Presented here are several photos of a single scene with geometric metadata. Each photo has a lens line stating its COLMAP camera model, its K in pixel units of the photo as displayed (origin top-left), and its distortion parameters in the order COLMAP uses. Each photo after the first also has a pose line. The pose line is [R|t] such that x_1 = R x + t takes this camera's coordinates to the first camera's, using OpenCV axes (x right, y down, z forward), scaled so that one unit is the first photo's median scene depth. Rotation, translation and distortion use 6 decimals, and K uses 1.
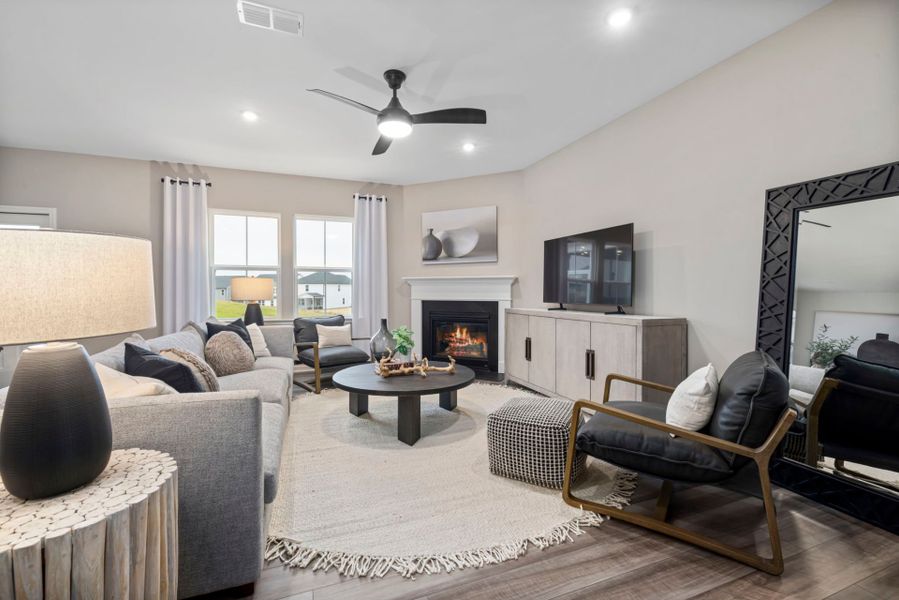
lens RADIAL K [[375.5, 0, 441.6], [0, 375.5, 290.5], [0, 0, 1]] dist [-0.000916, -0.000460]
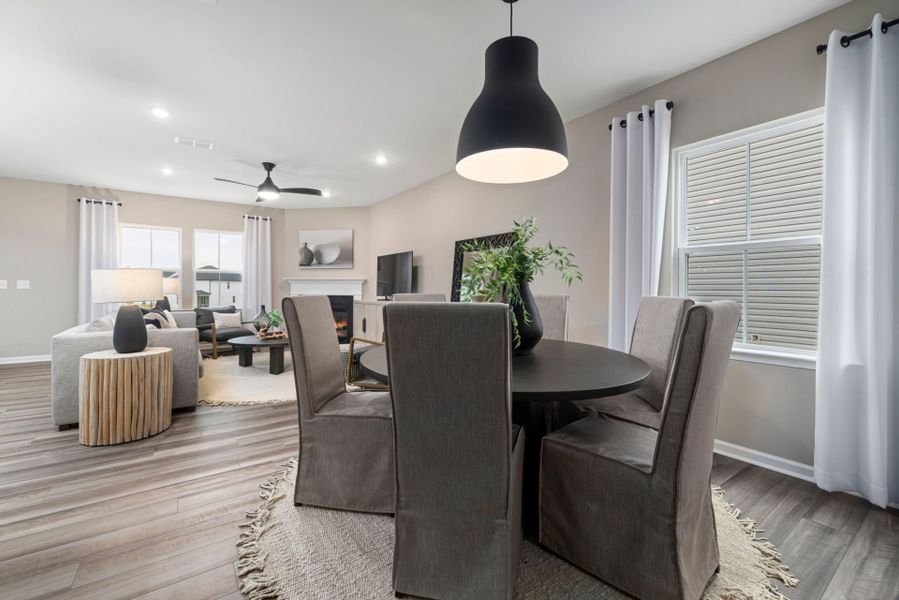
lens RADIAL K [[375.5, 0, 441.6], [0, 375.5, 290.5], [0, 0, 1]] dist [-0.000916, -0.000460]
pose [[0.968872, 0.004647, 0.247517, 0.135127], [-0.005629, 0.999979, 0.003259, 0.002180], [-0.247496, -0.004551, 0.968878, -0.534031]]
